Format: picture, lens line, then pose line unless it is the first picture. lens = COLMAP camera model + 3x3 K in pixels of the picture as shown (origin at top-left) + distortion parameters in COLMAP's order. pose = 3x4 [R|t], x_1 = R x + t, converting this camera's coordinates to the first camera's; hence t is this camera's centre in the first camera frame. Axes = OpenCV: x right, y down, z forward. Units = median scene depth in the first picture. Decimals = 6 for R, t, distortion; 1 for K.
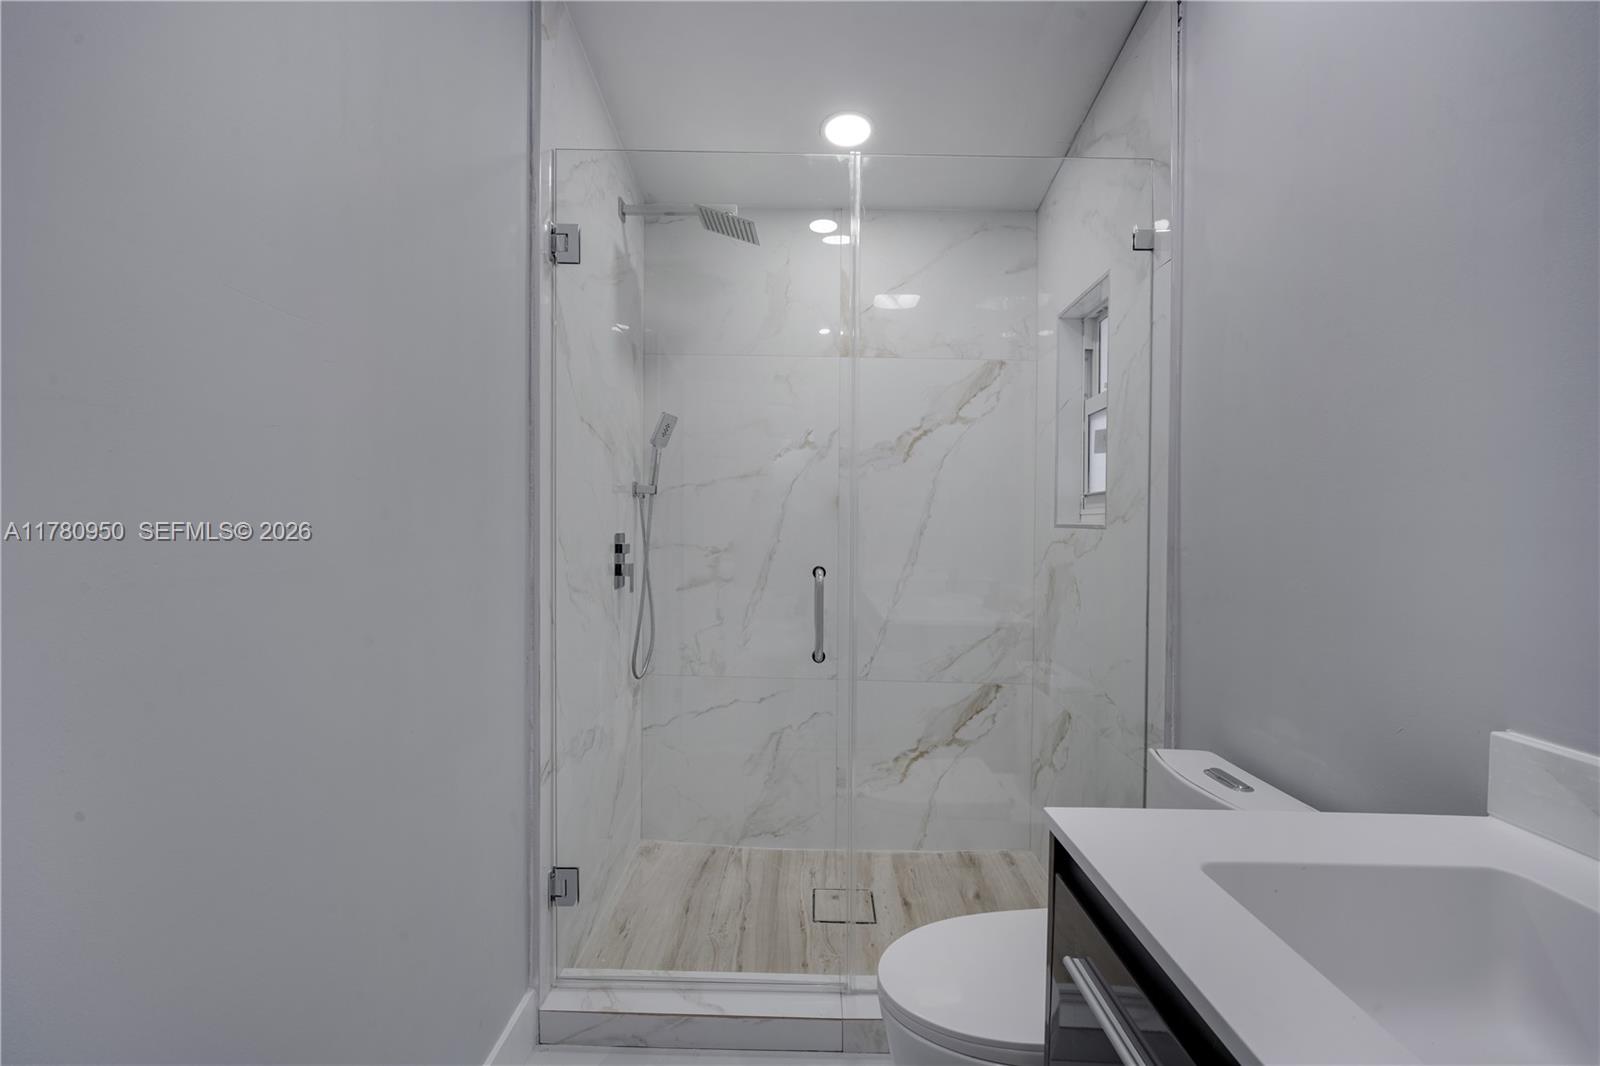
lens RADIAL K [[696.9, 0, 792.6], [0, 696.9, 535.7], [0, 0, 1]] dist [-0.010034, 0.003402]
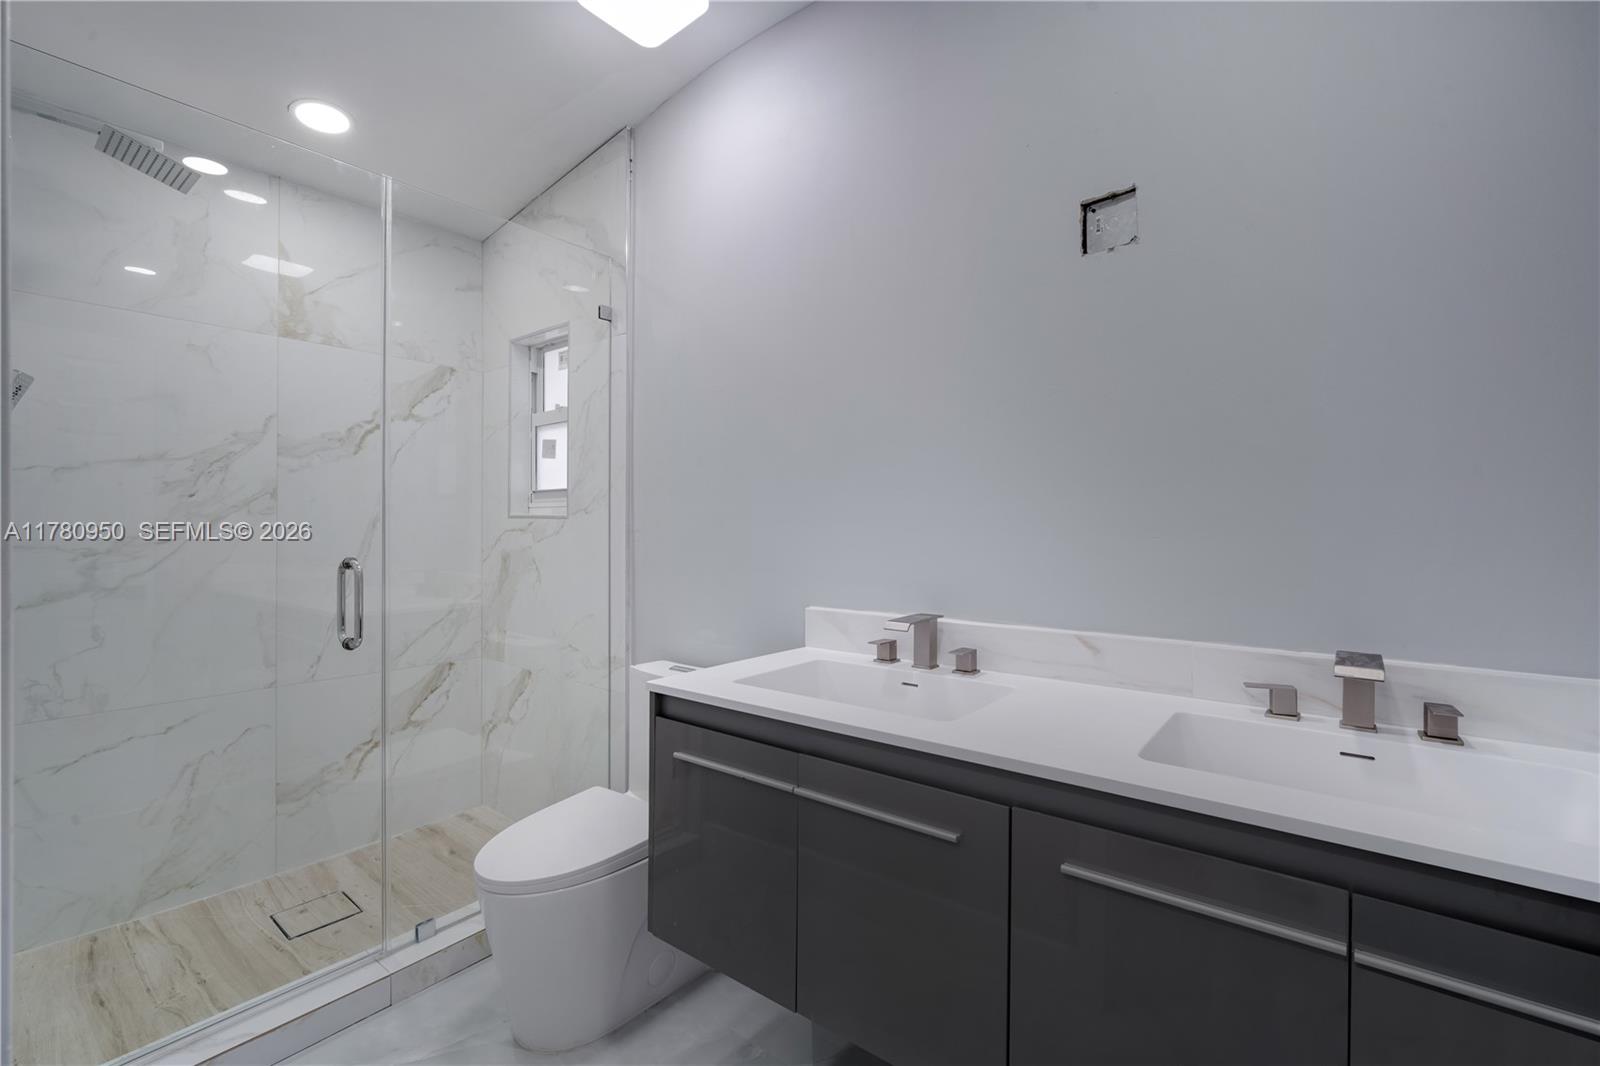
lens RADIAL K [[696.9, 0, 802.9], [0, 696.9, 533.8], [0, 0, 1]] dist [-0.010034, 0.003402]
pose [[0.607654, -0.029541, 0.793652, -0.243292], [0.020855, 0.999557, 0.021238, -0.000041], [-0.793928, 0.003646, 0.608001, -0.109914]]
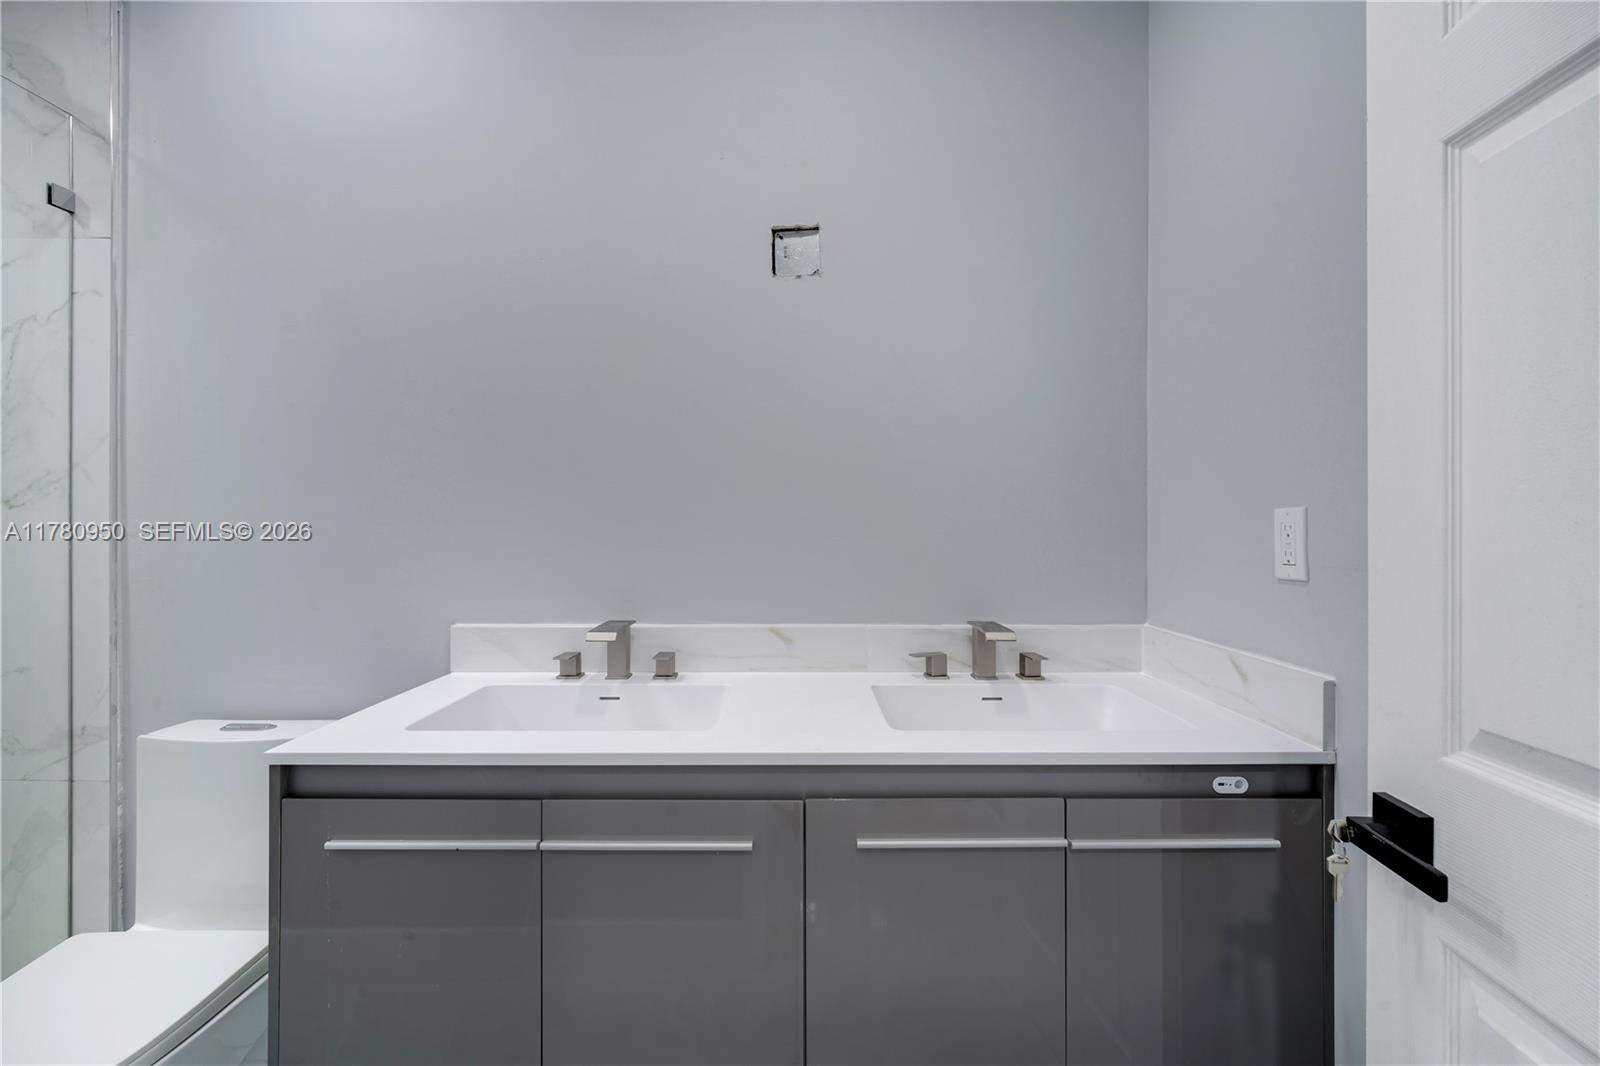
lens RADIAL K [[696.9, 0, 802.0], [0, 696.9, 524.7], [0, 0, 1]] dist [-0.010034, 0.003402]
pose [[-0.007260, -0.026684, 0.999618, -0.266389], [0.011361, 0.999577, 0.026765, -0.006915], [-0.999909, 0.011551, -0.006954, 0.026256]]
